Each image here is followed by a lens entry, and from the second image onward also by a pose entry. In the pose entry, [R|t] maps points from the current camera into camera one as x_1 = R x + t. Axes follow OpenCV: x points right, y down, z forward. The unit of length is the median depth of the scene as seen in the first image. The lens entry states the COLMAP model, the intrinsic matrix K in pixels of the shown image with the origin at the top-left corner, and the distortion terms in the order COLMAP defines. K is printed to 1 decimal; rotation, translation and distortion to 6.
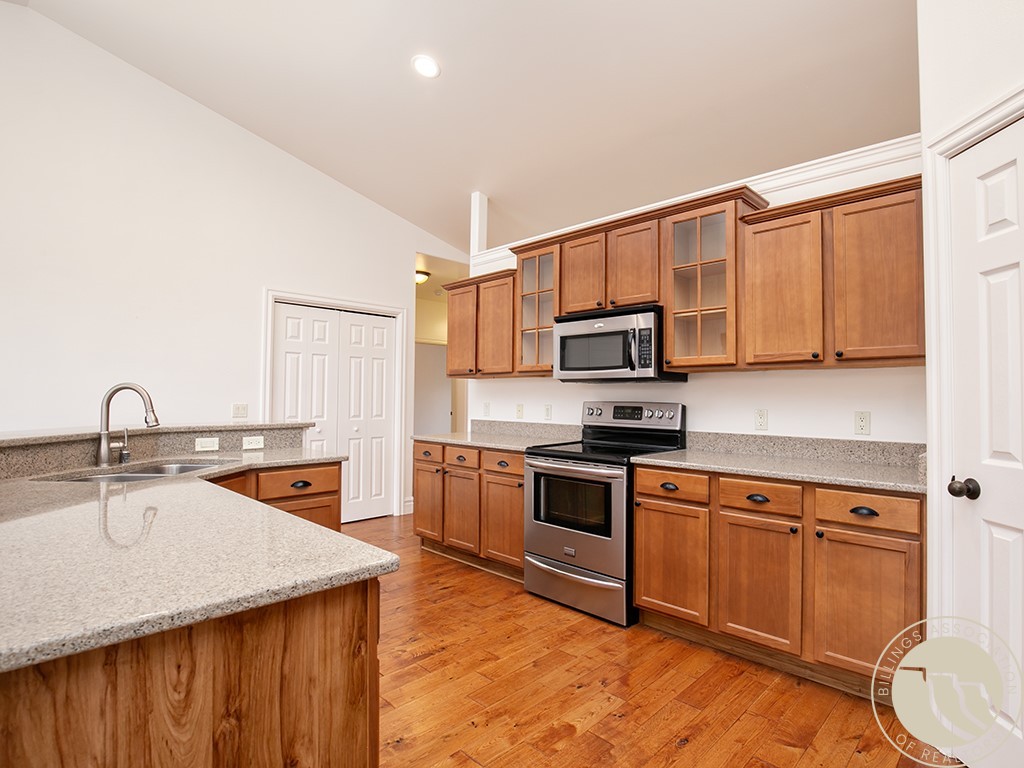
lens RADIAL K [[530.3, 0, 539.2], [0, 530.3, 389.5], [0, 0, 1]] dist [-0.030211, 0.002890]
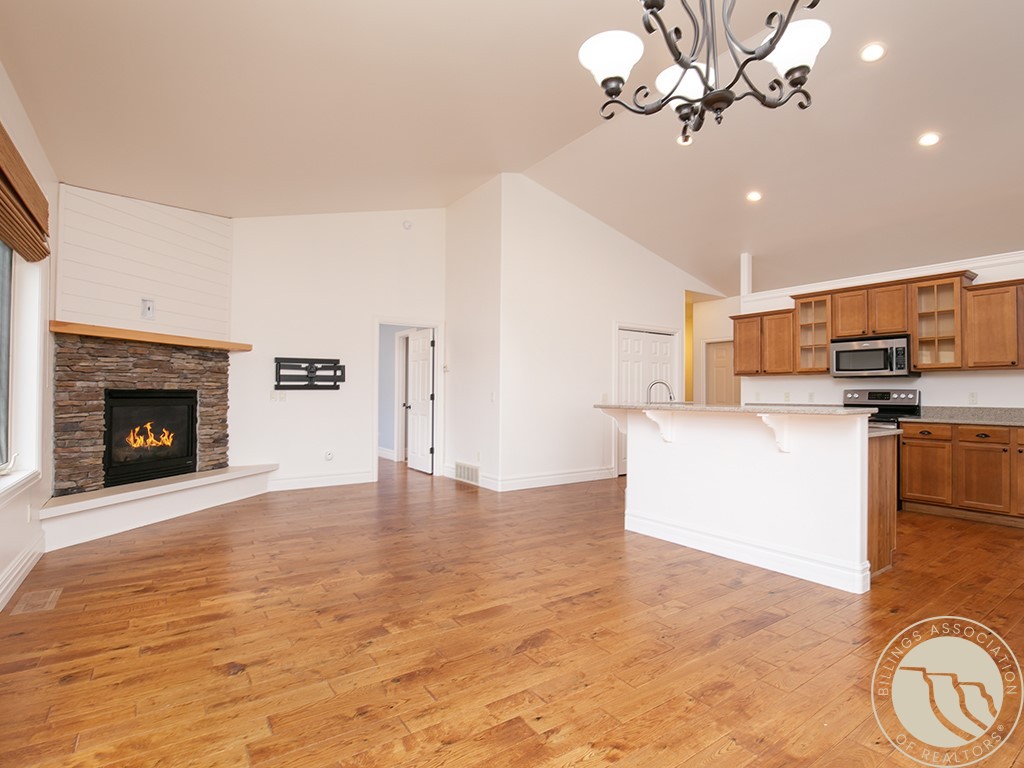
lens RADIAL K [[530.3, 0, 546.7], [0, 530.3, 388.9], [0, 0, 1]] dist [-0.030211, 0.002890]
pose [[0.985151, -0.007493, -0.171525, -0.655685], [0.008392, 0.999955, 0.004515, 0.006236], [0.171483, -0.005887, 0.985169, -0.914649]]
